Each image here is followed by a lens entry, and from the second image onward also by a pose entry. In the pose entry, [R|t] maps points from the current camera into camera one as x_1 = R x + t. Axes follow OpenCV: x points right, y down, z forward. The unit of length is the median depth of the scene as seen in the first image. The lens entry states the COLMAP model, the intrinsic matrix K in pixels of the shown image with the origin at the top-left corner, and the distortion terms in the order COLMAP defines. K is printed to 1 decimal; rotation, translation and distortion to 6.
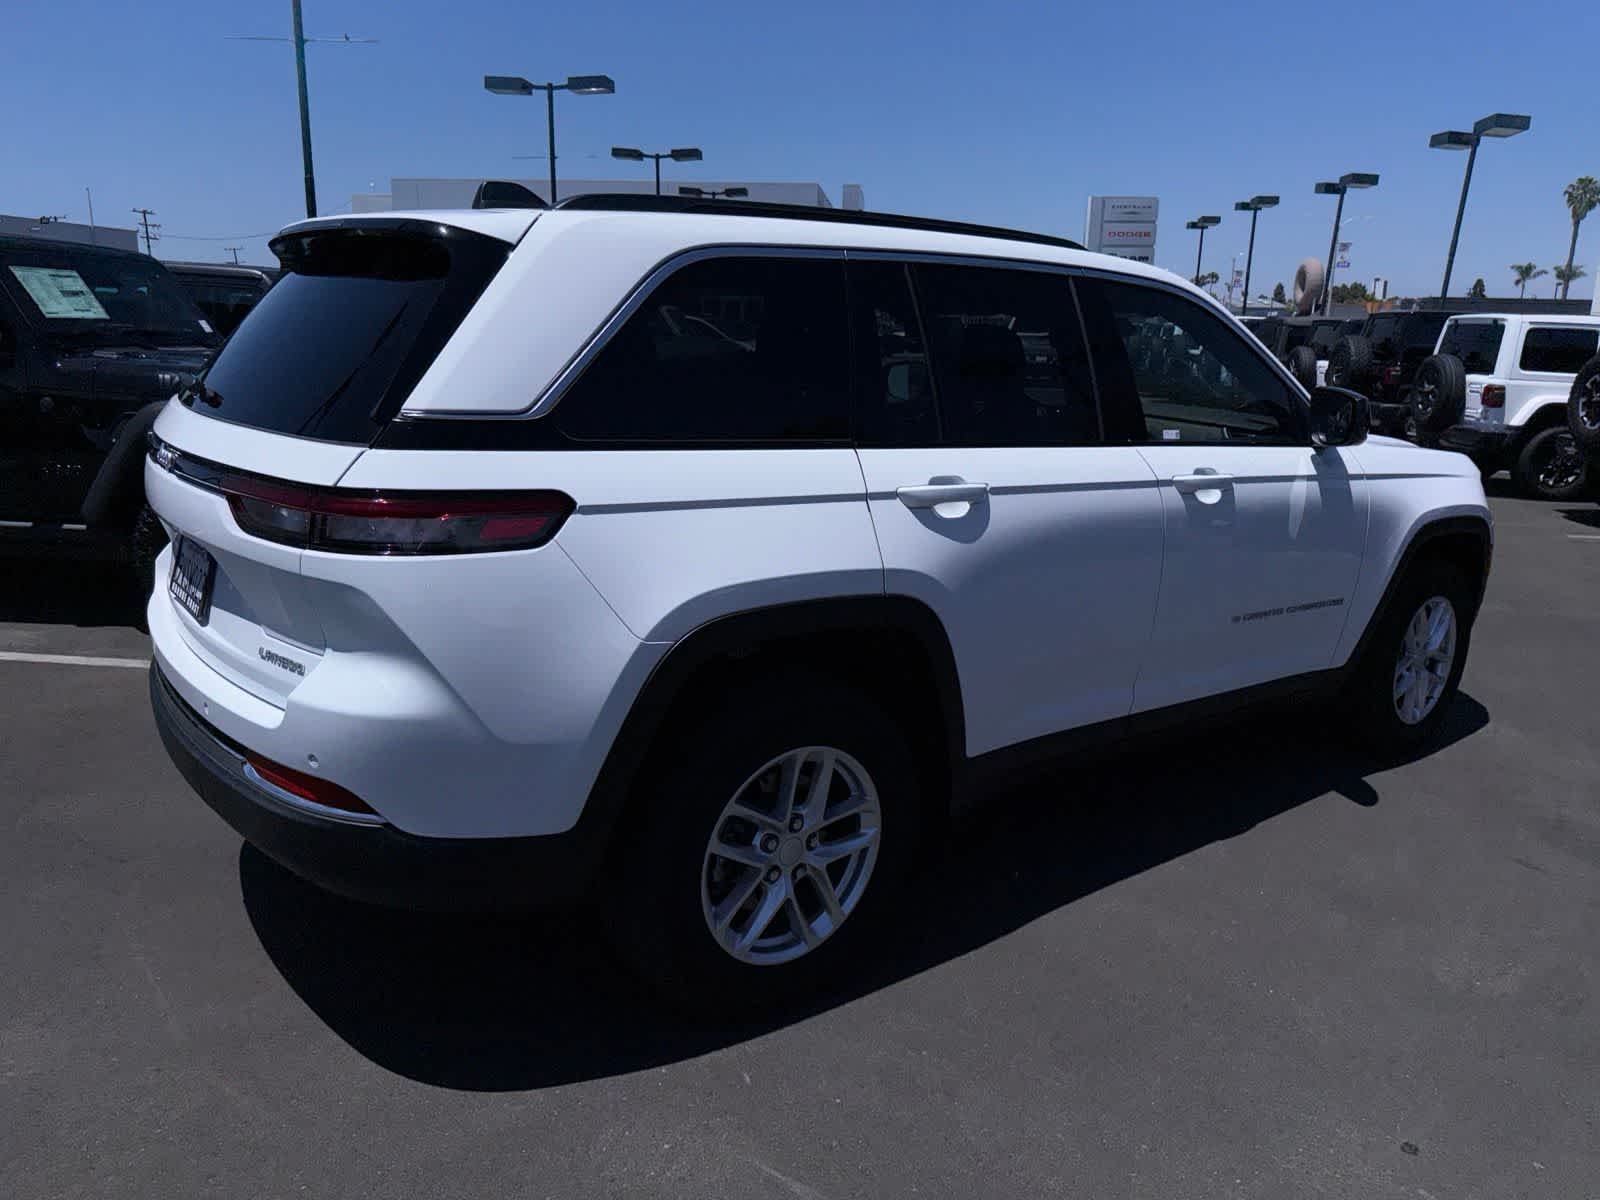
lens RADIAL K [[1140.6, 0, 818.0], [0, 1140.6, 601.8], [0, 0, 1]] dist [0.036024, -0.039797]
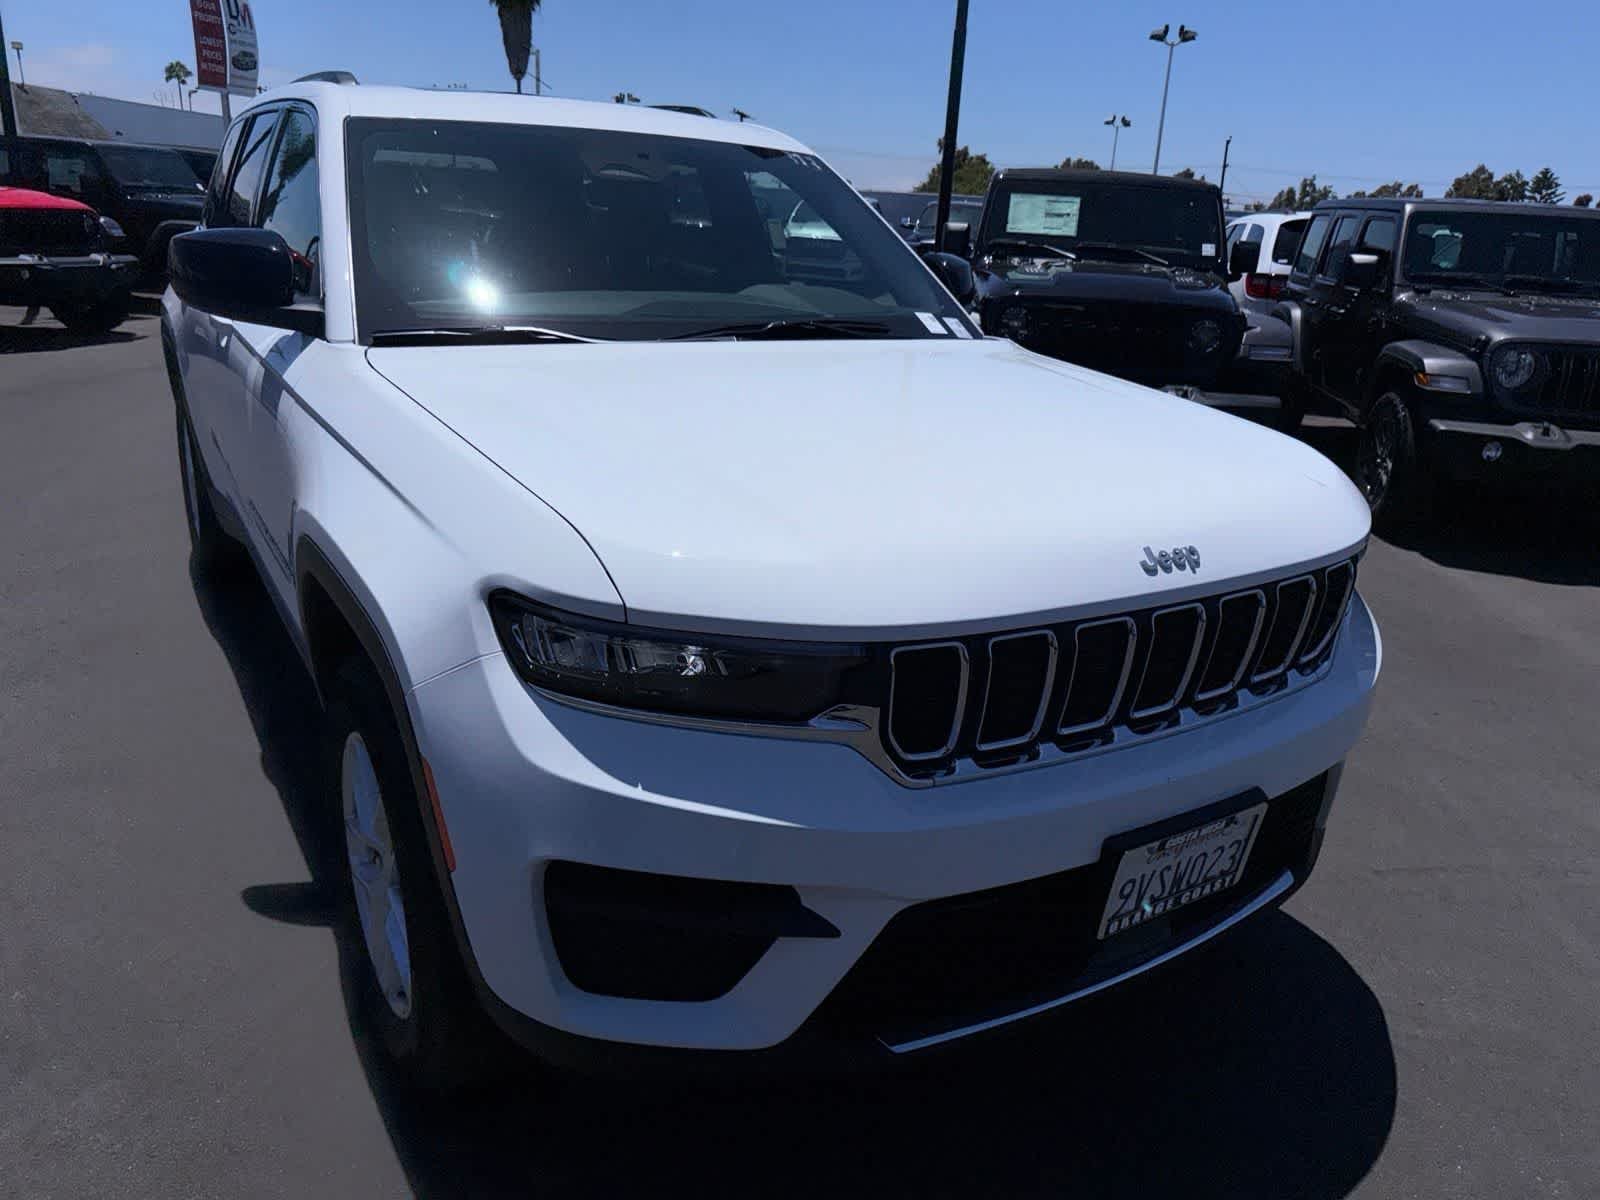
lens RADIAL K [[1140.6, 0, 816.7], [0, 1140.6, 591.4], [0, 0, 1]] dist [0.036024, -0.039797]
pose [[-0.098443, 0.280697, -0.954735, 1.288402], [-0.295304, 0.907940, 0.297388, -0.336801], [0.950318, 0.311213, -0.006490, 1.592287]]
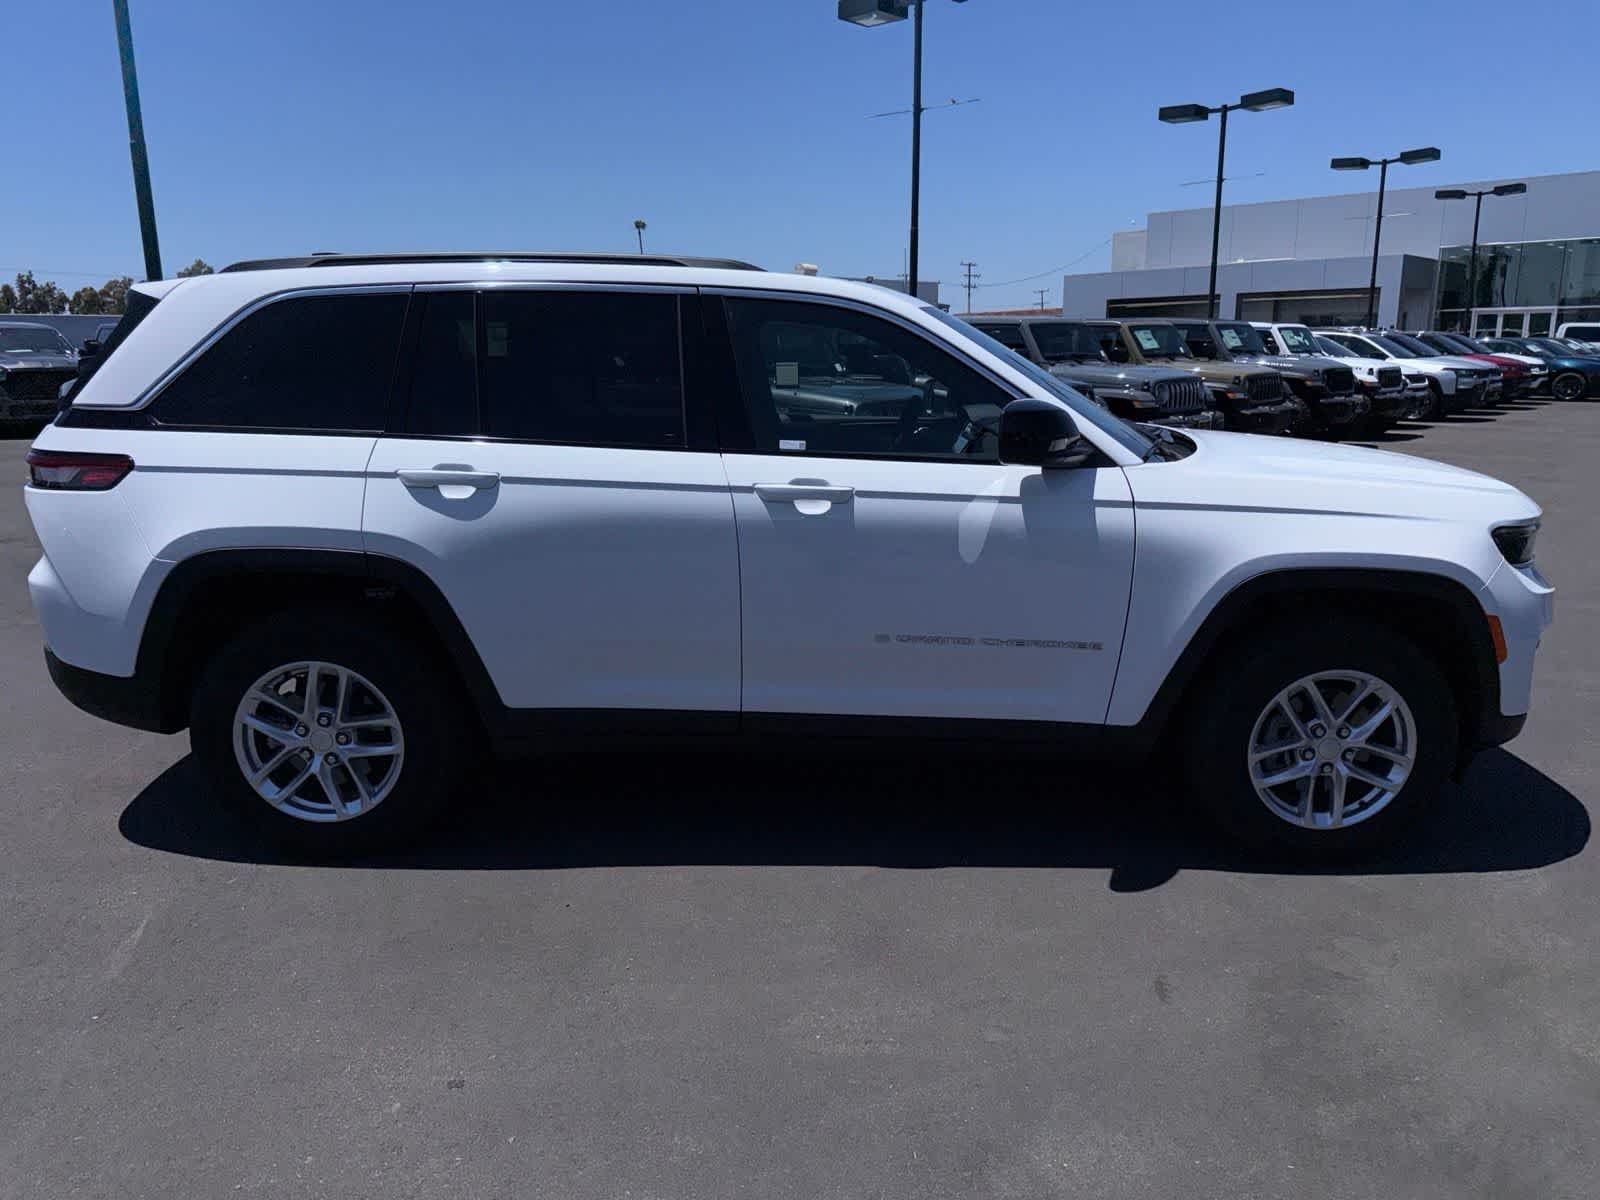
lens RADIAL K [[1141.9, 0, 819.1], [0, 1141.9, 607.7], [0, 0, 1]] dist [0.052768, -0.061552]
pose [[0.787717, 0.110805, -0.605990, 1.007755], [-0.123000, 0.992173, 0.021533, -0.027963], [0.603633, 0.057575, 0.795180, 0.225525]]
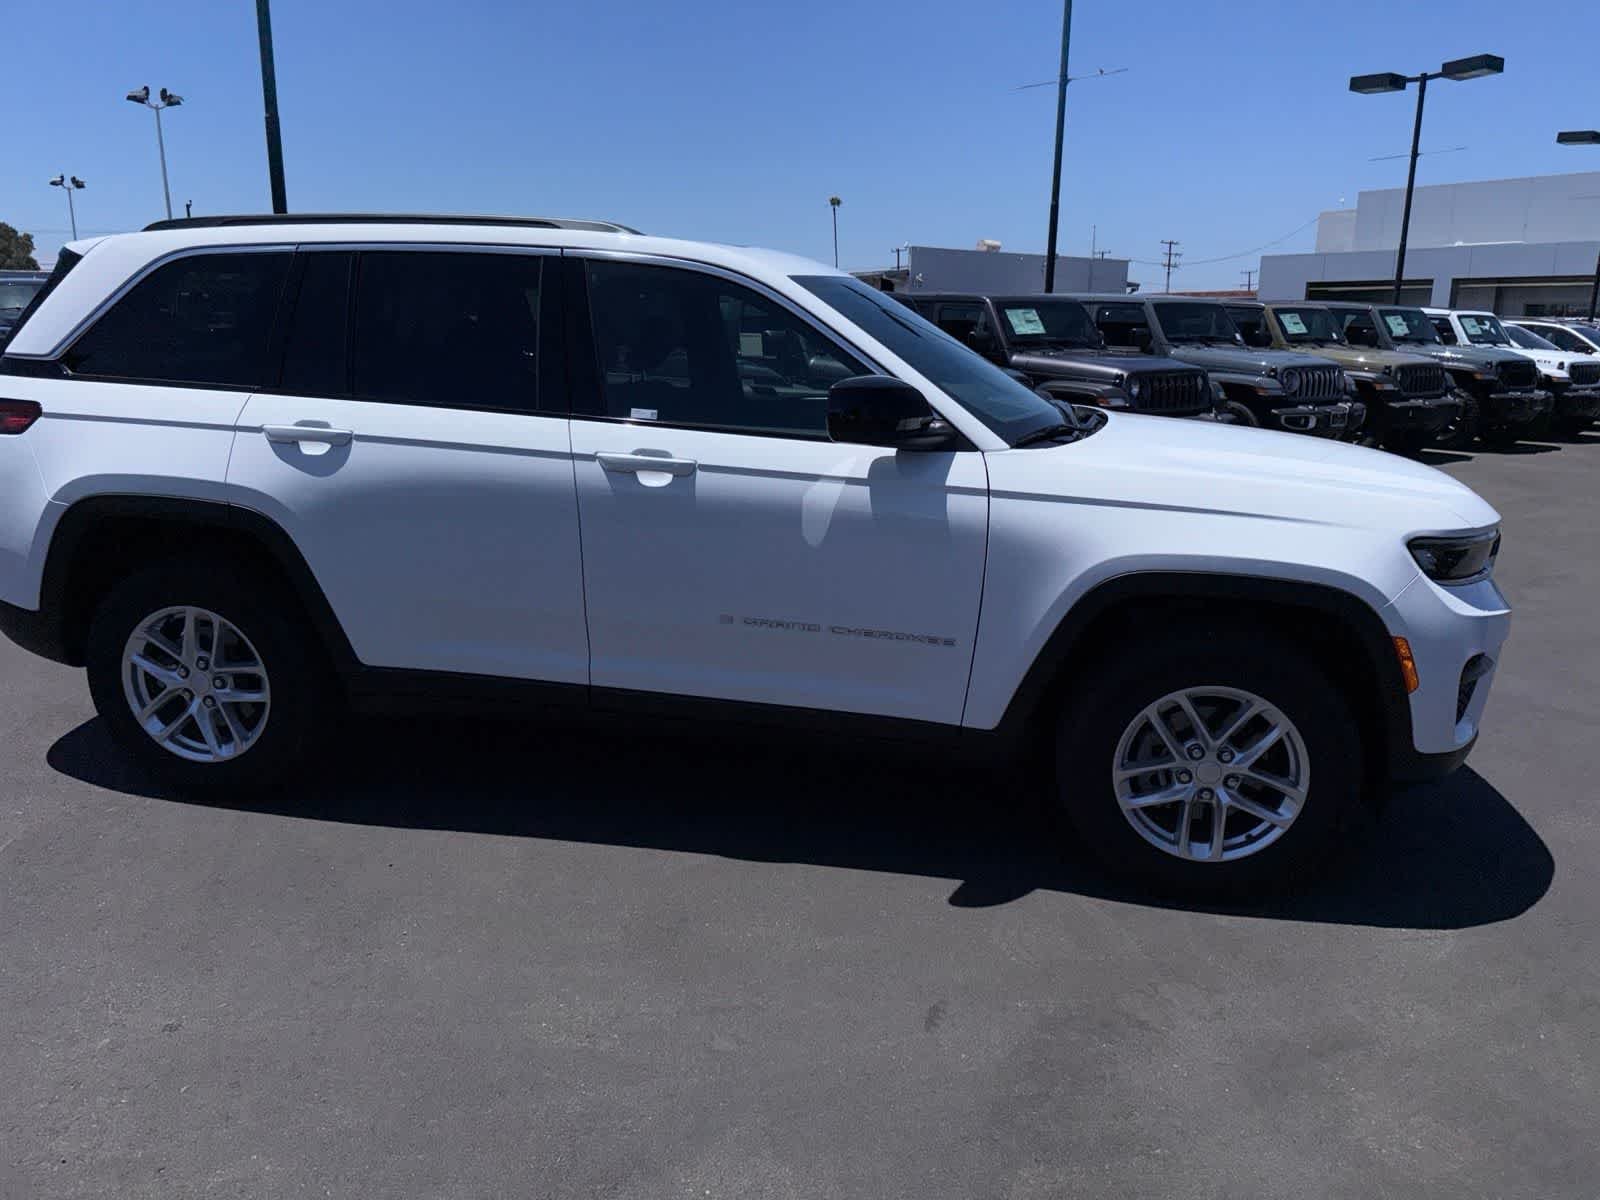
lens RADIAL K [[1140.6, 0, 817.6], [0, 1140.6, 599.0], [0, 0, 1]] dist [0.036024, -0.039797]
pose [[0.674424, 0.163062, -0.720113, 1.200501], [-0.176554, 0.982630, 0.057154, -0.075195], [0.716925, 0.088593, 0.691498, 0.464558]]
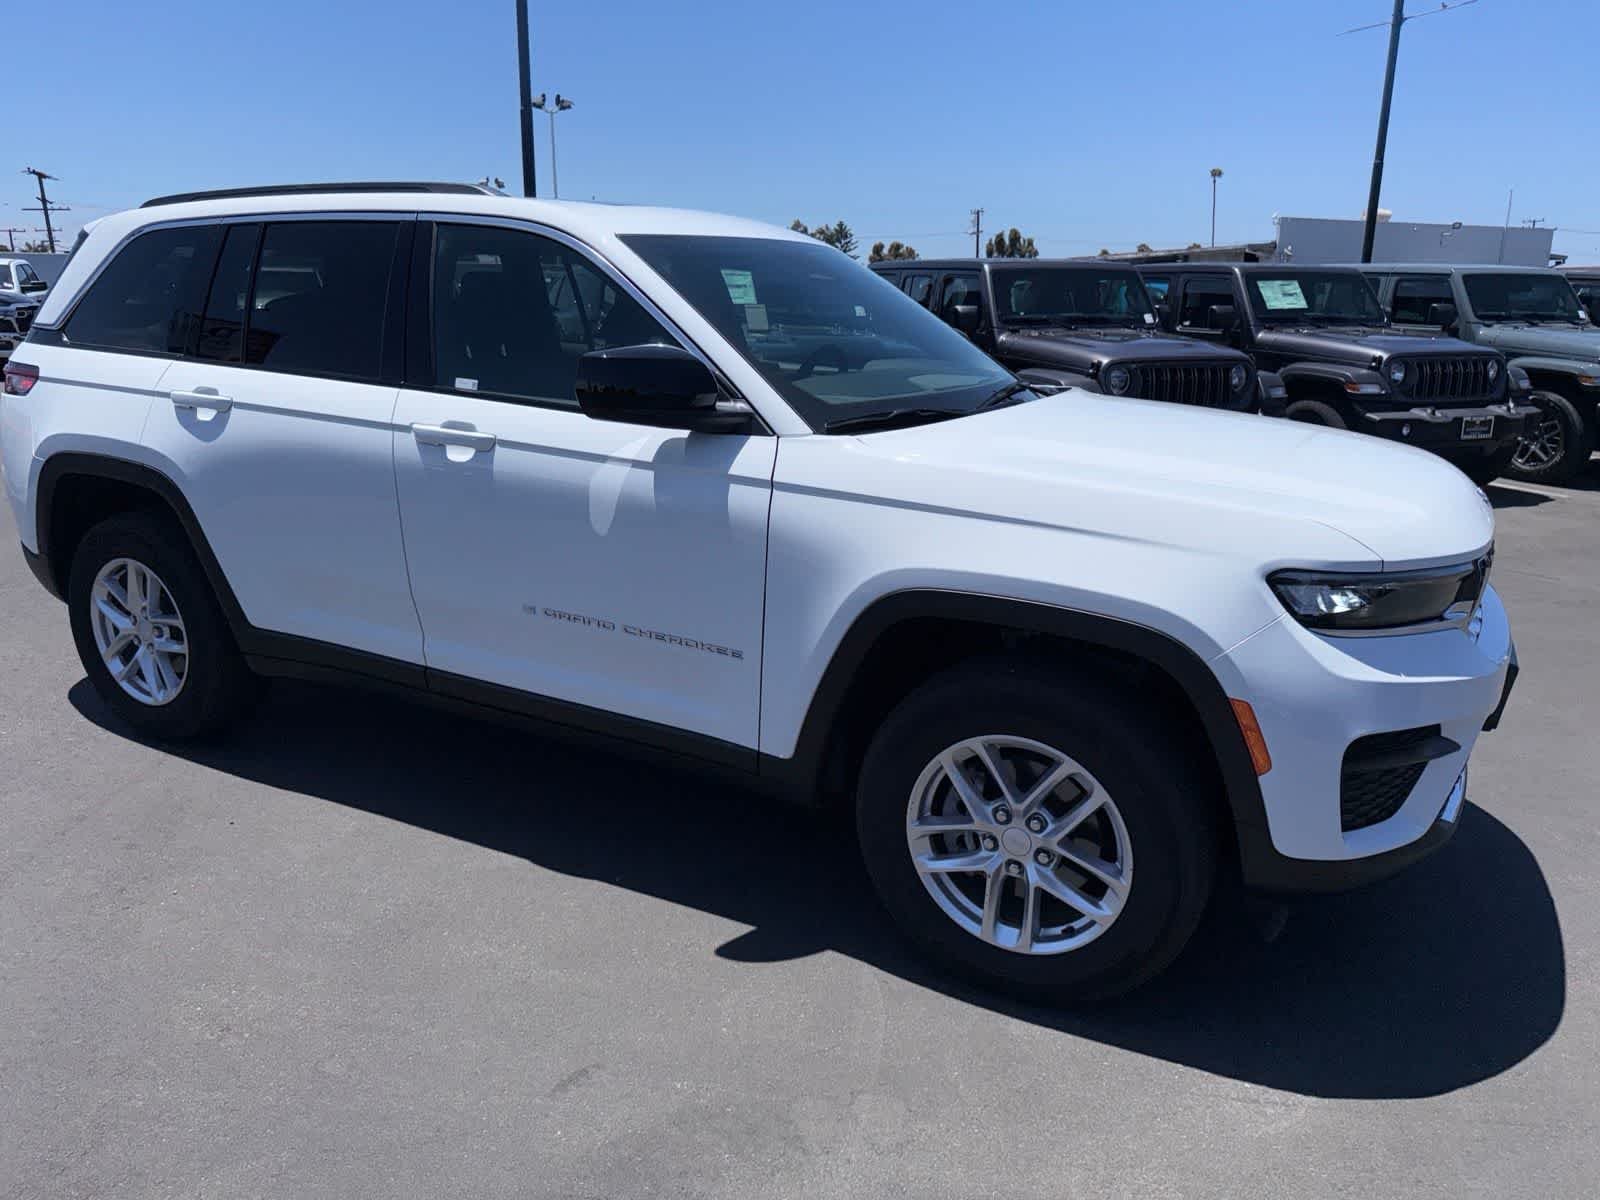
lens RADIAL K [[1140.6, 0, 817.5], [0, 1140.6, 596.9], [0, 0, 1]] dist [0.036024, -0.039797]
pose [[0.415275, 0.212319, -0.884572, 1.352364], [-0.218054, 0.967267, 0.129799, -0.170258], [0.883176, 0.138982, 0.447978, 0.901196]]
